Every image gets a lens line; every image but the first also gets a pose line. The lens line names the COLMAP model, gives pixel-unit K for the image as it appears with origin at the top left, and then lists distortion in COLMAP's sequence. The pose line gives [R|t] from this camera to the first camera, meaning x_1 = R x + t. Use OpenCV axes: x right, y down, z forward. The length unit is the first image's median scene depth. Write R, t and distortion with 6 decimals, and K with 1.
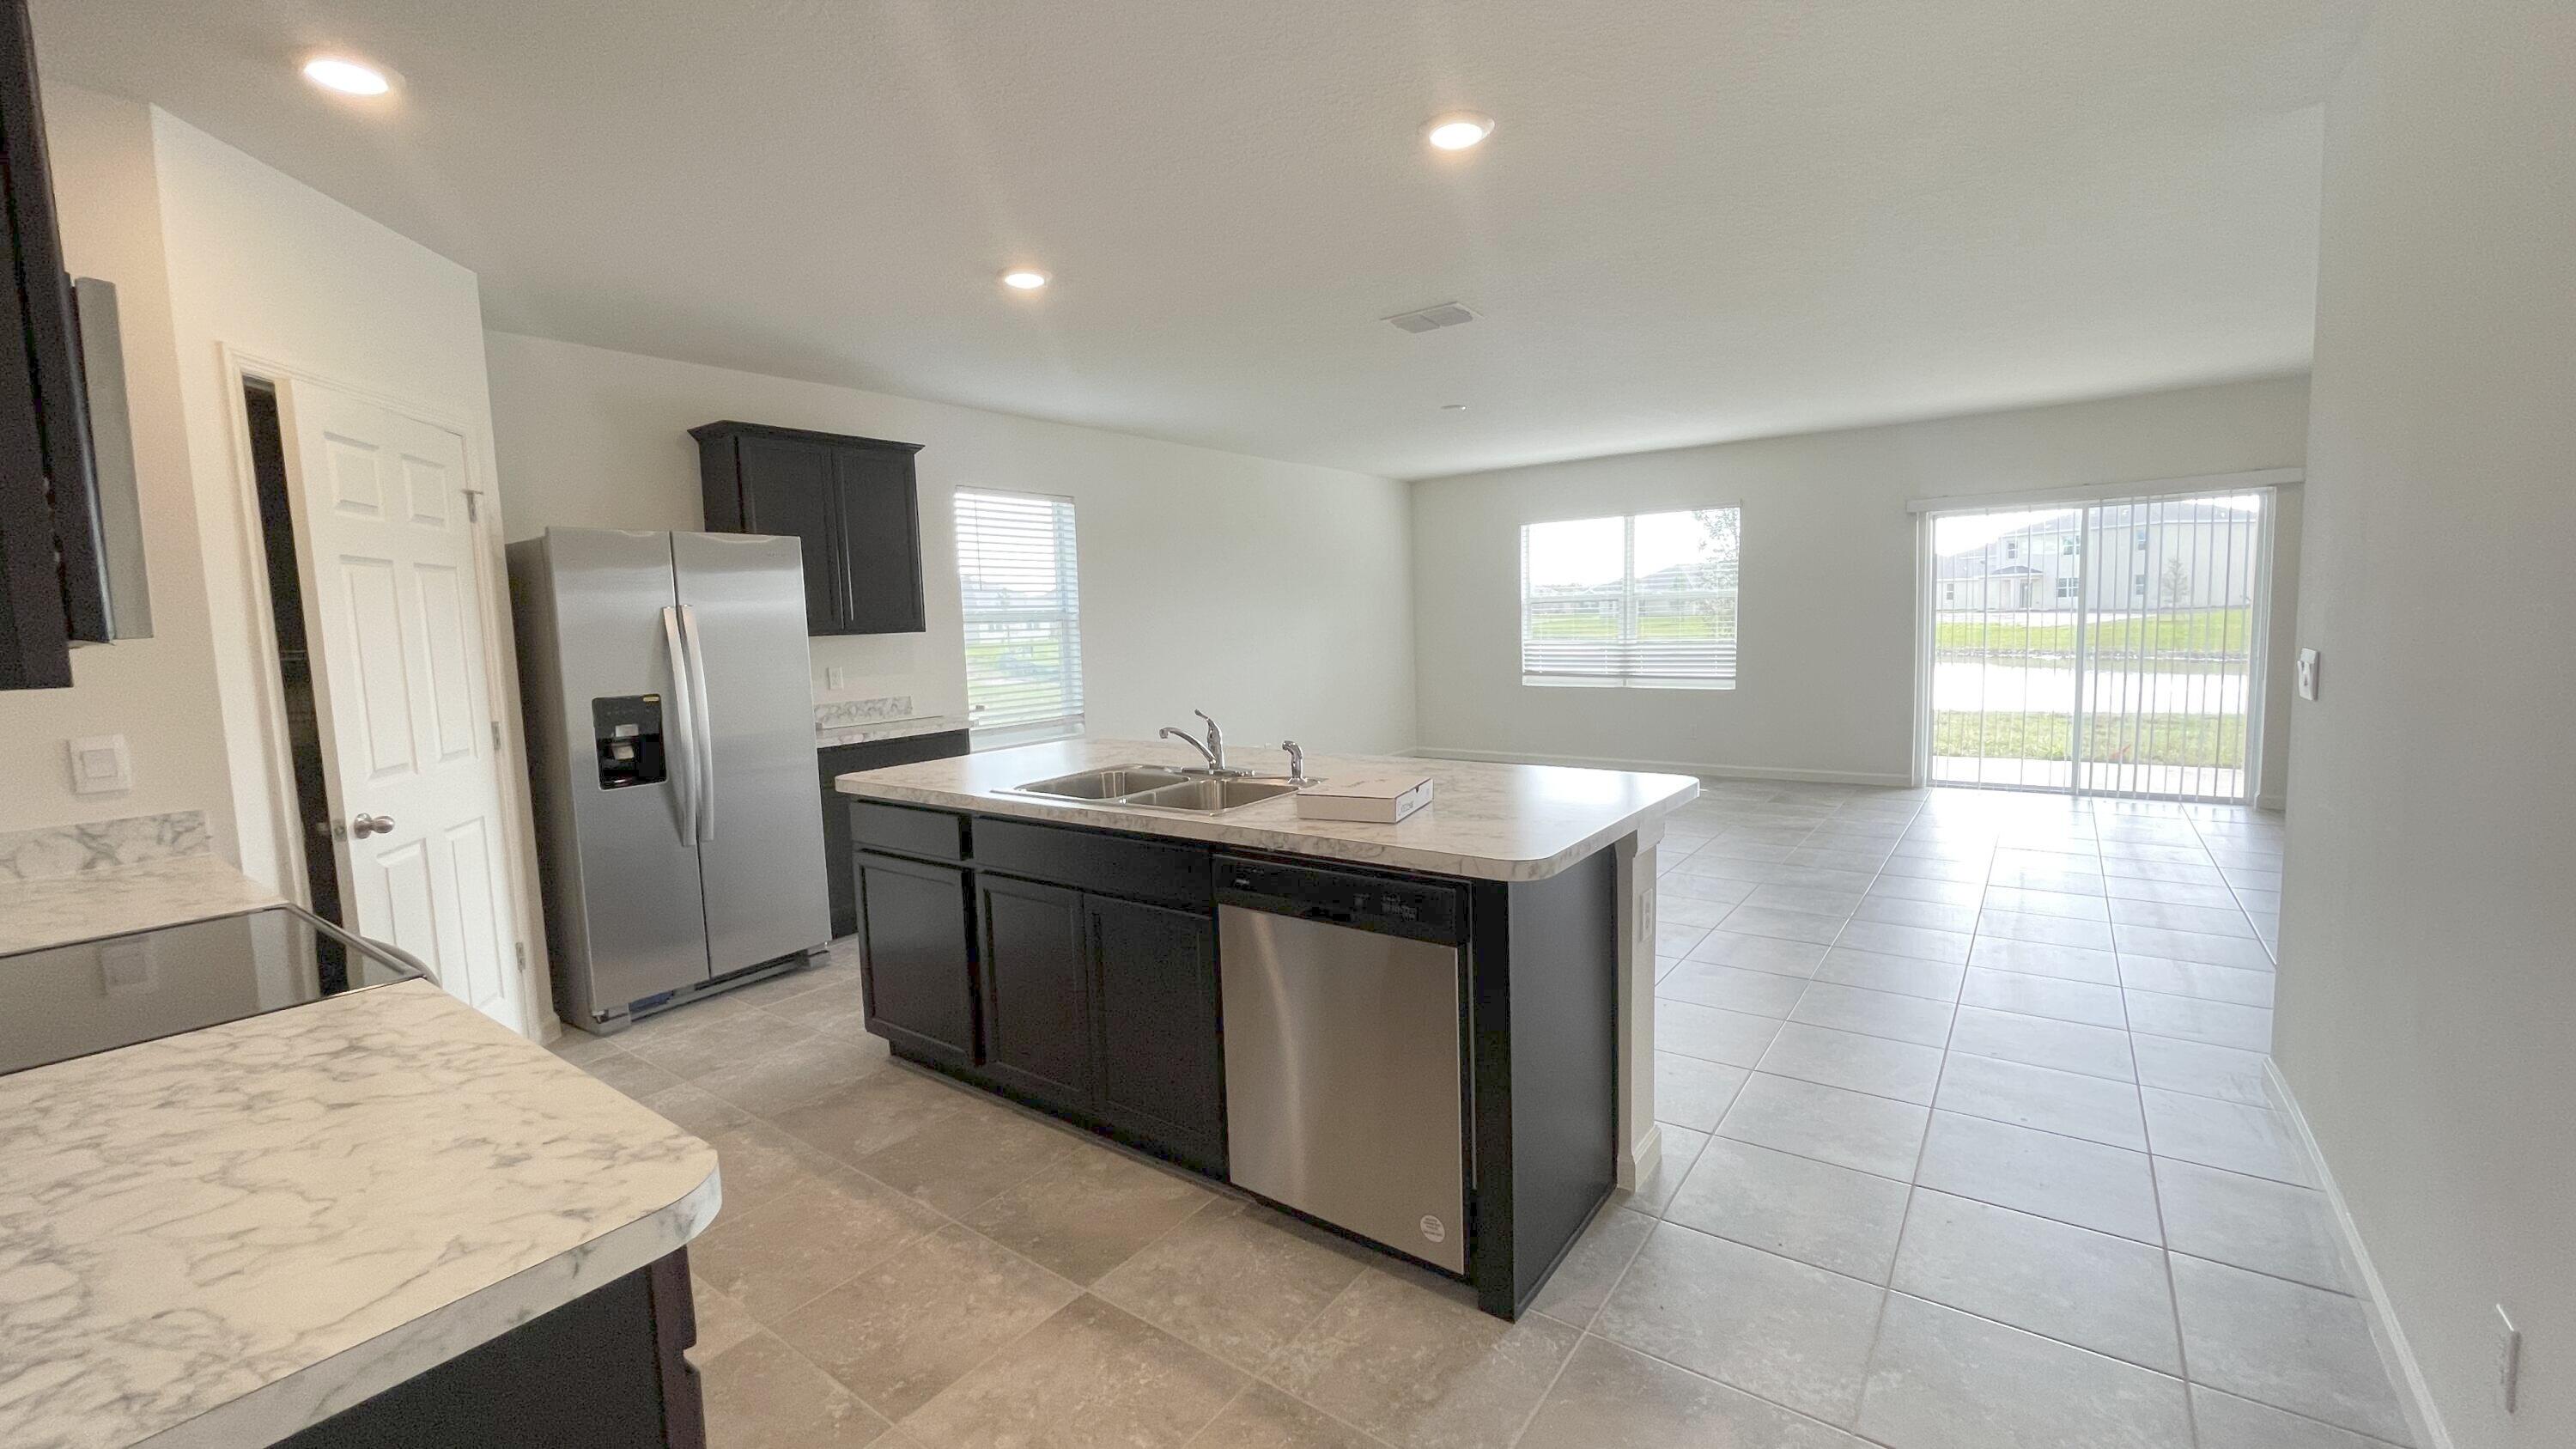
lens RADIAL K [[1044.9, 0, 1273.3], [0, 1044.9, 713.5], [0, 0, 1]] dist [-0.011439, 0.000039]
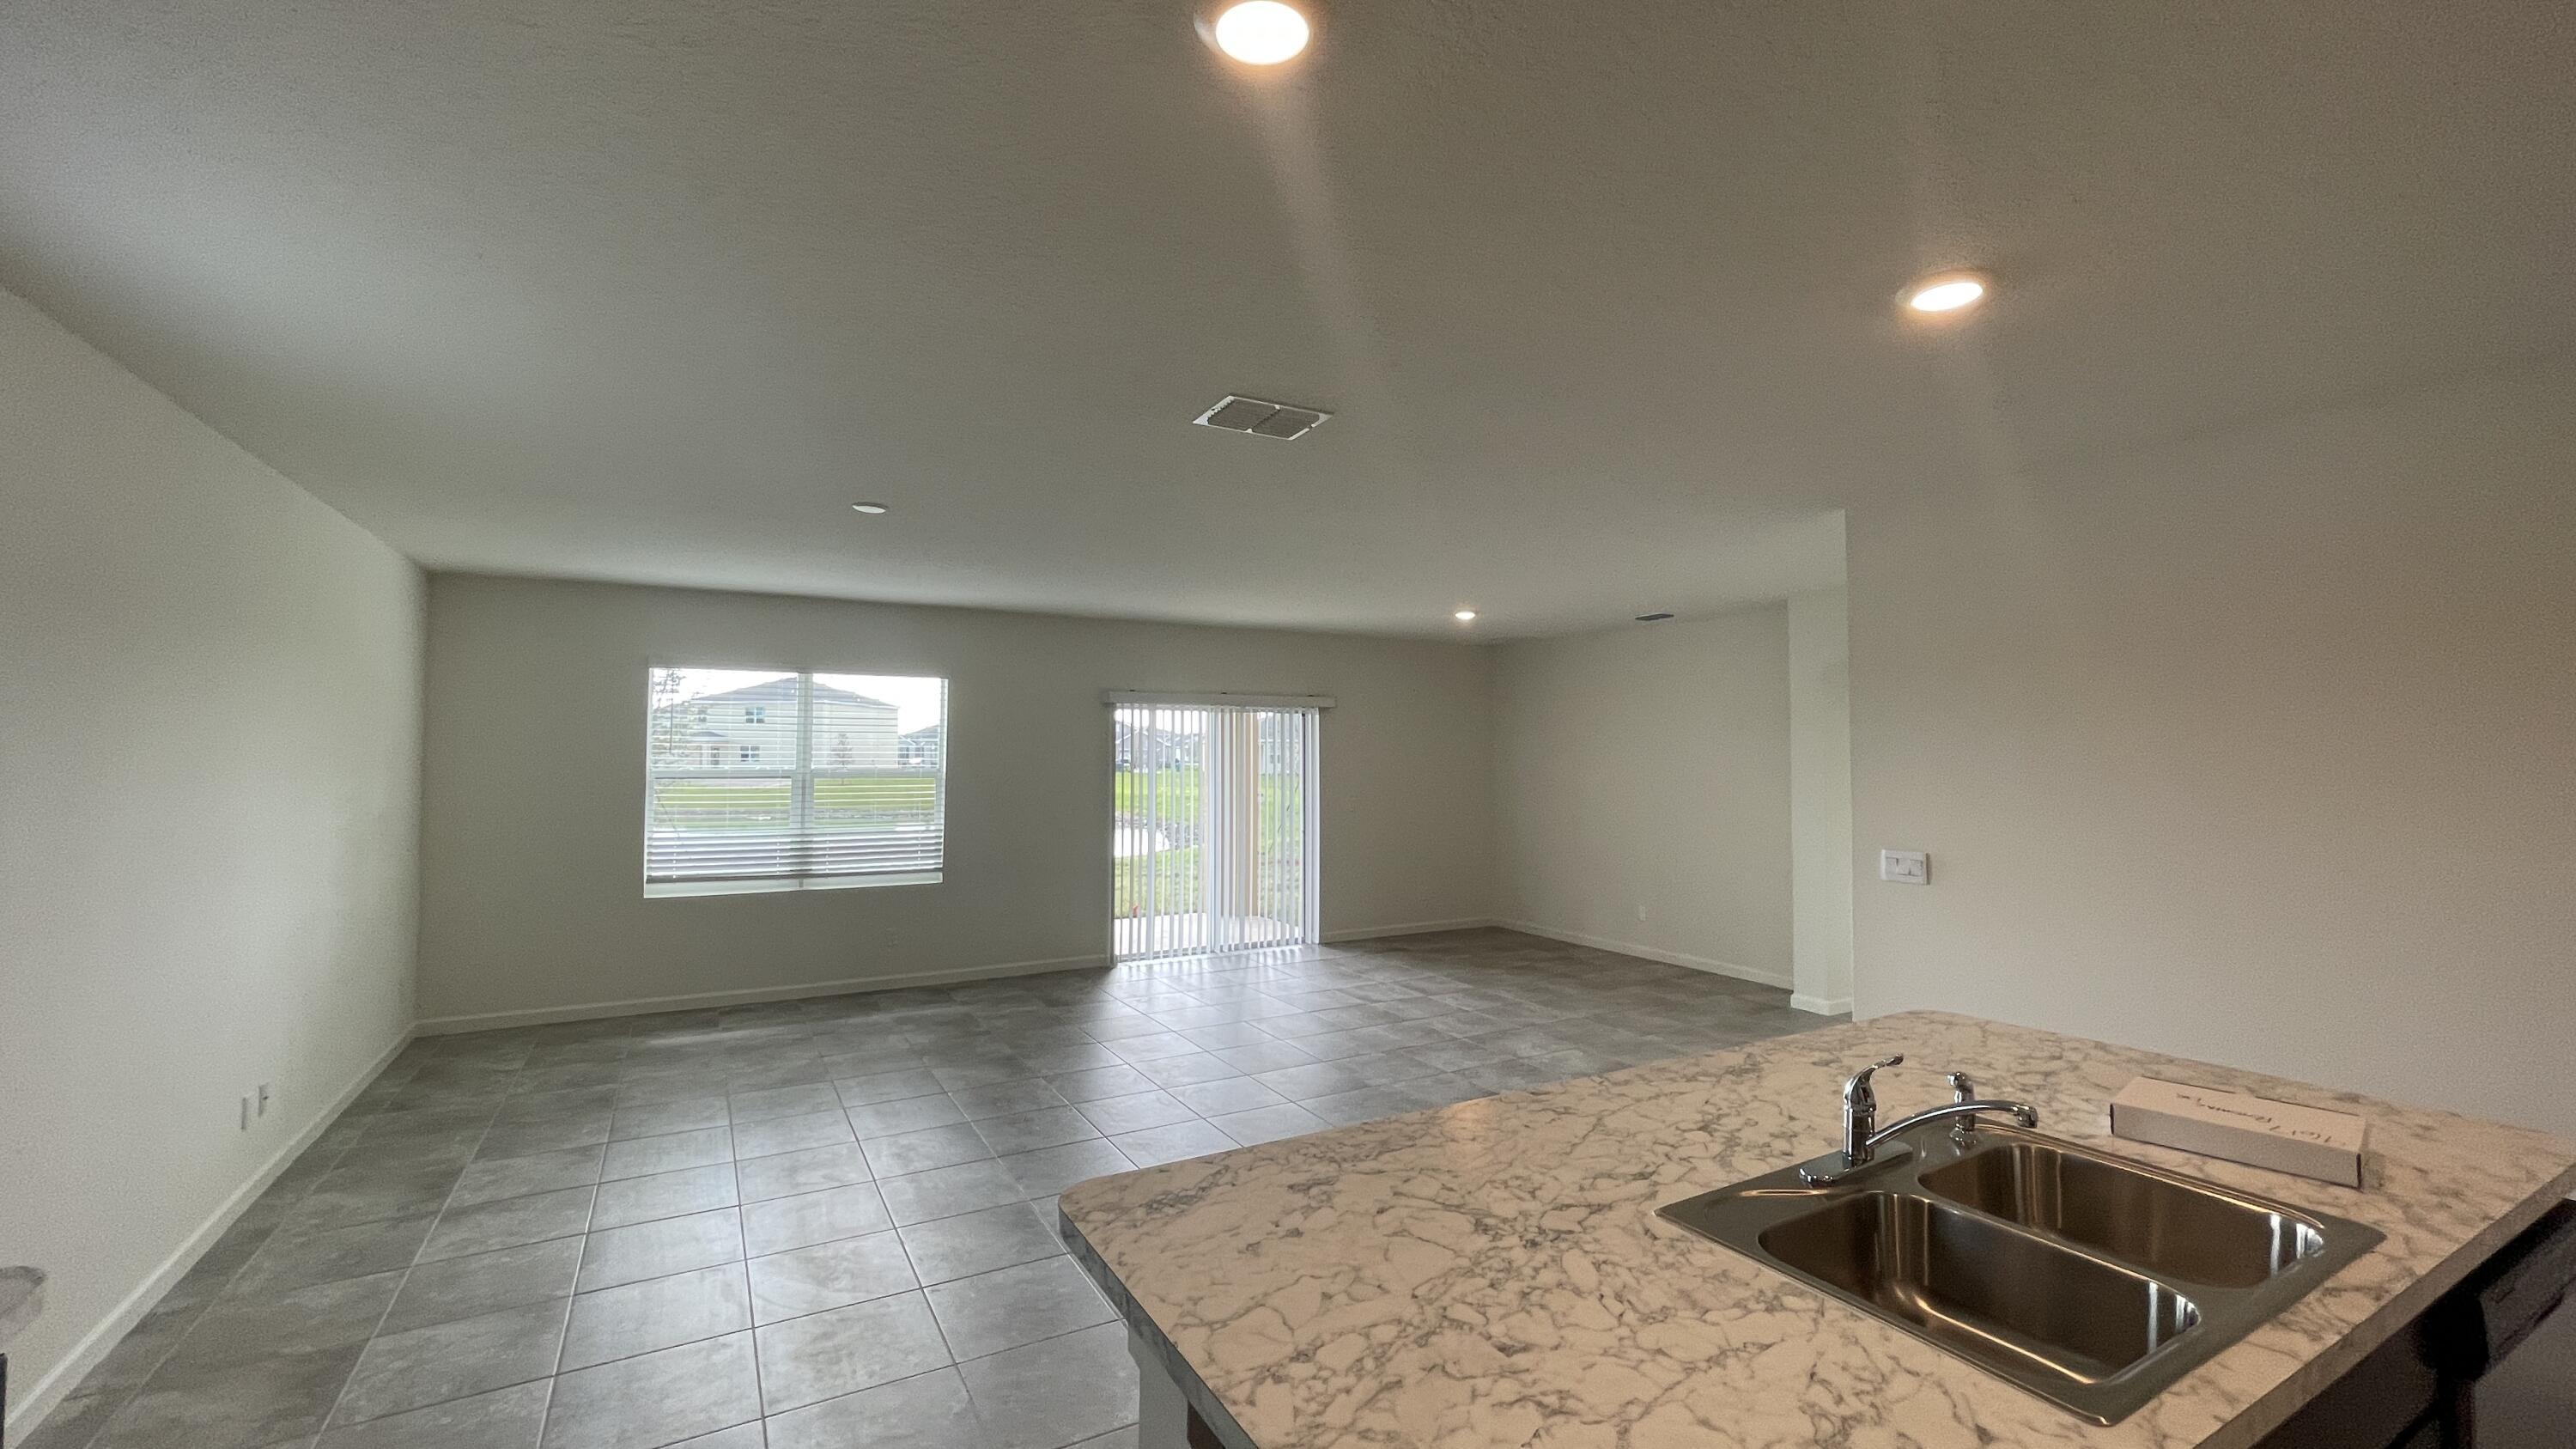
lens RADIAL K [[1038.4, 0, 1269.2], [0, 1038.4, 723.5], [0, 0, 1]] dist [0.003362, 0.000584]
pose [[0.403989, 0.056699, 0.913005, -0.236234], [0.067613, 0.993496, -0.091615, -0.053827], [-0.912262, 0.098742, 0.397528, 0.364256]]
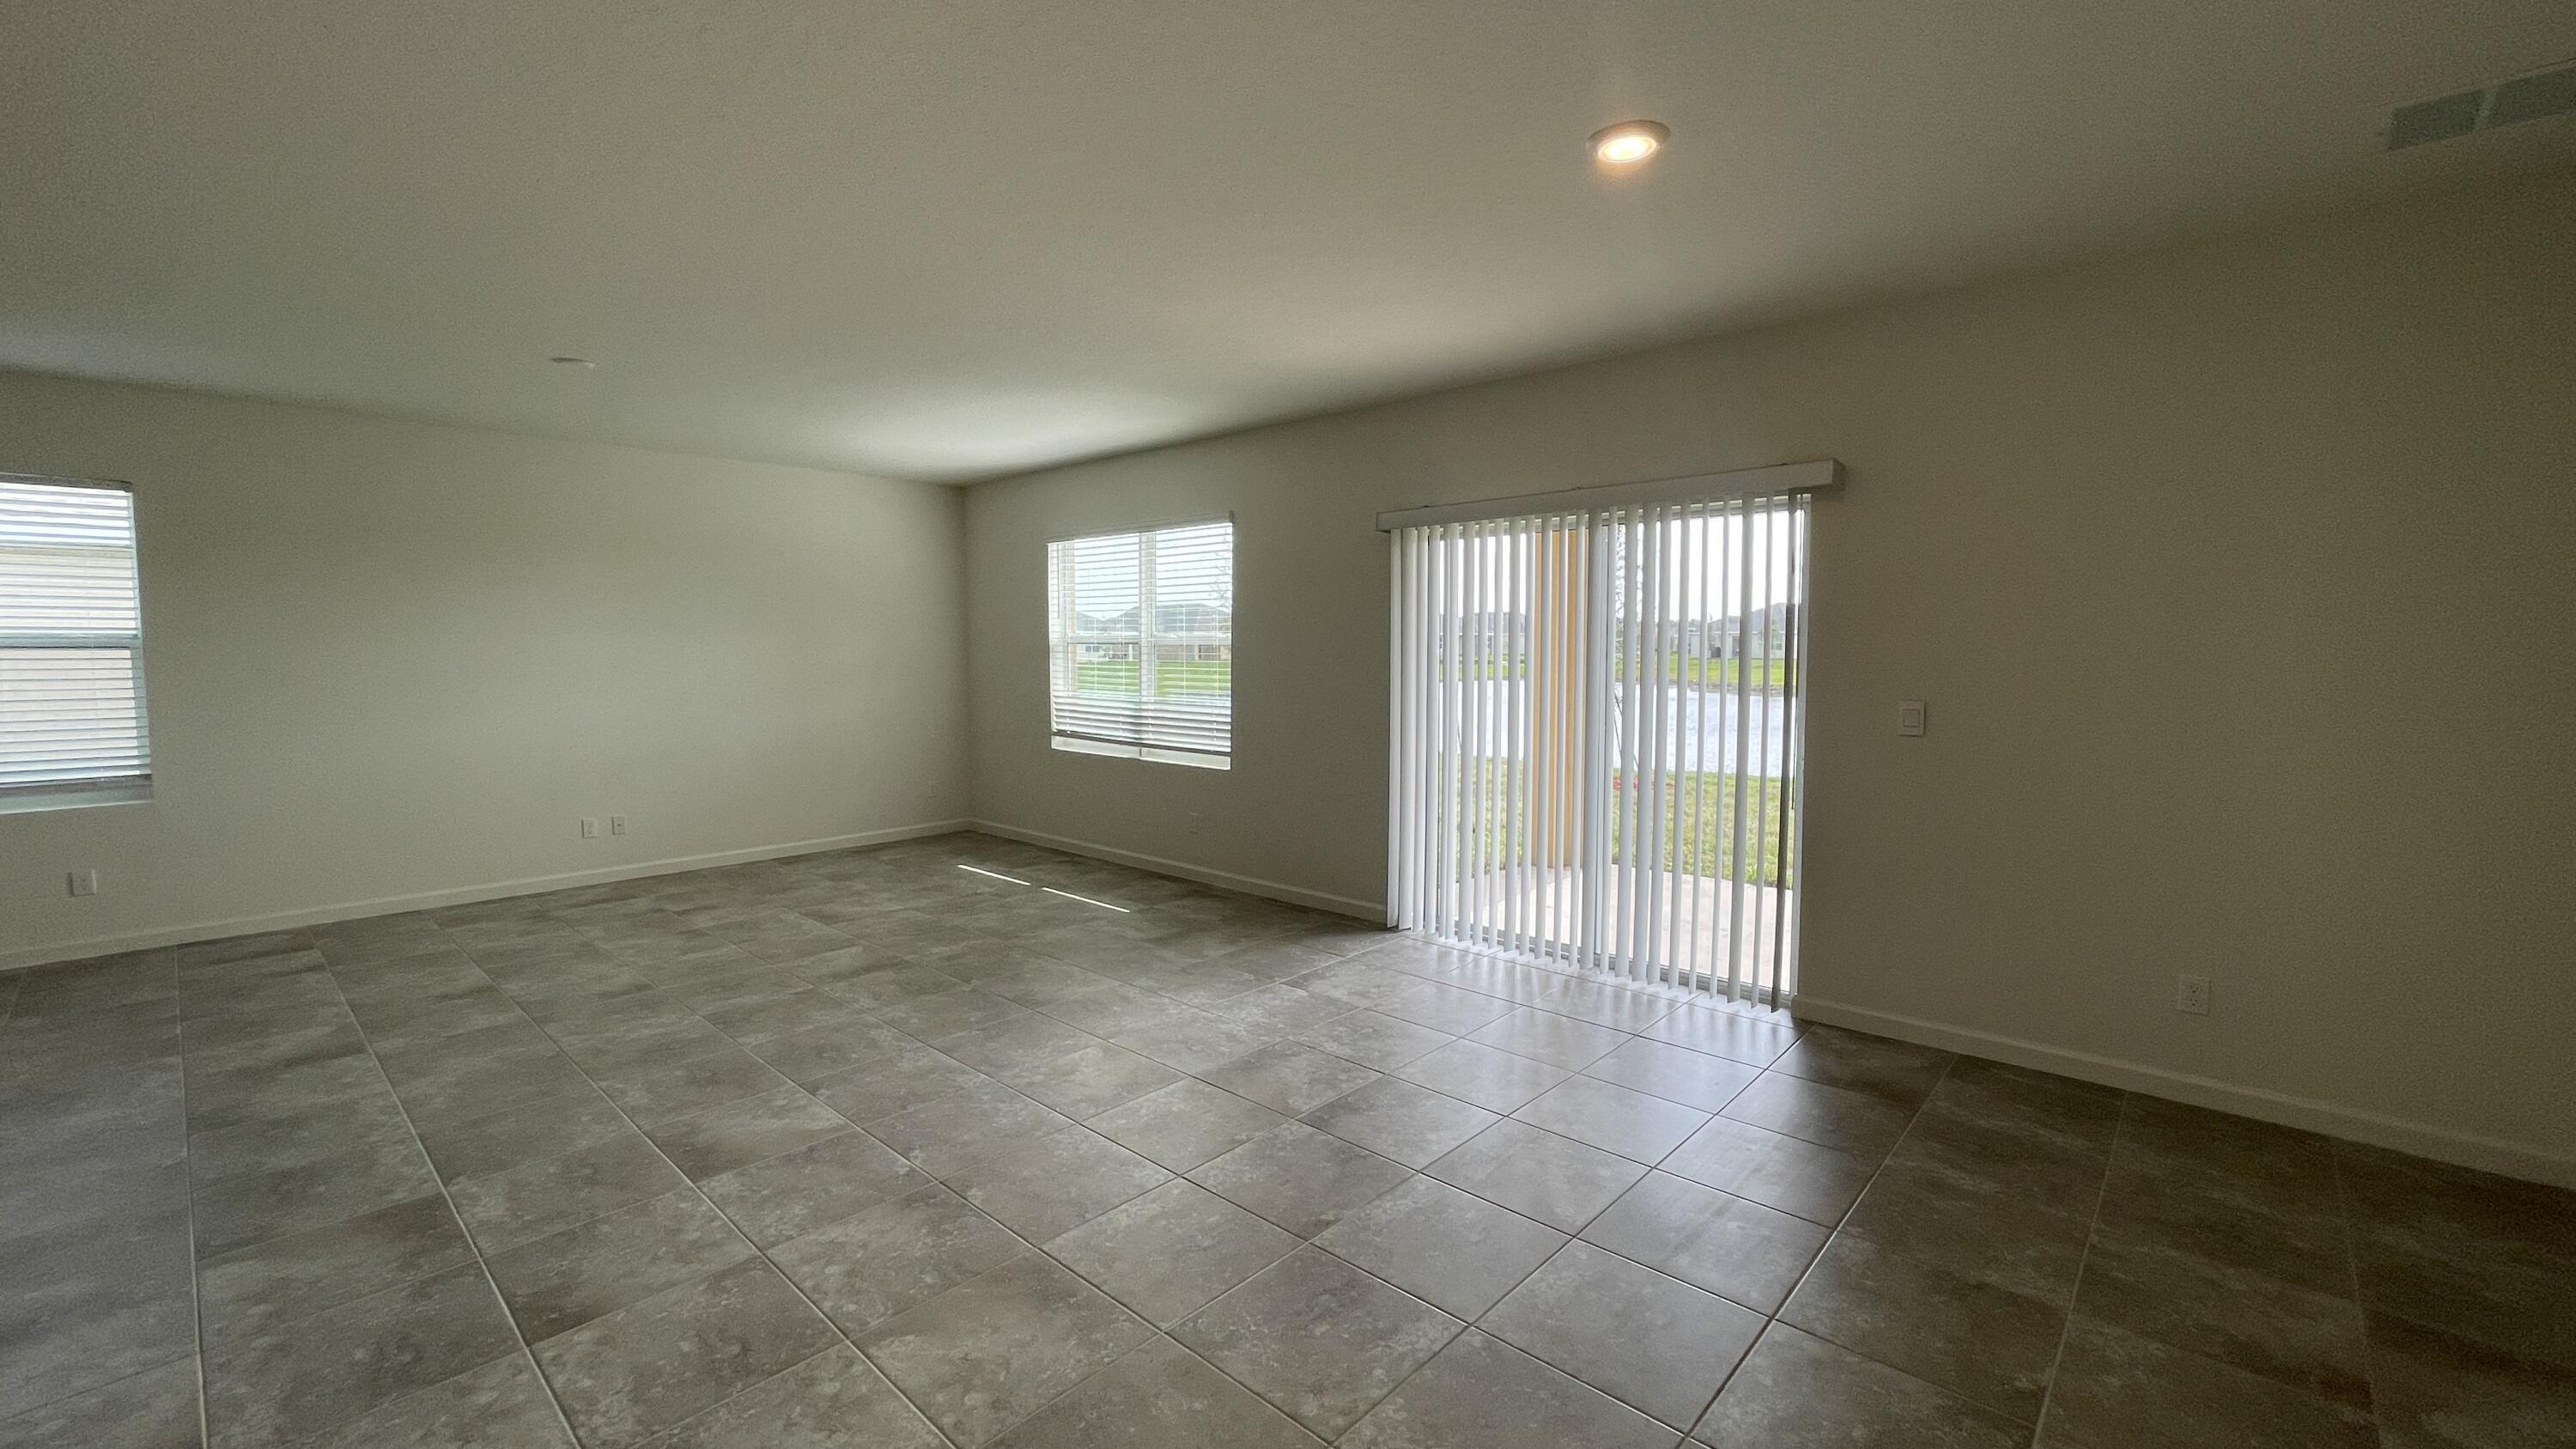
lens RADIAL K [[1038.4, 0, 1289.4], [0, 1038.4, 728.2], [0, 0, 1]] dist [0.003362, 0.000584]
pose [[0.991939, 0.036350, -0.121393, 0.539534], [-0.036976, 0.999312, -0.002903, -0.048982], [0.121204, 0.007369, 0.992600, 0.261852]]
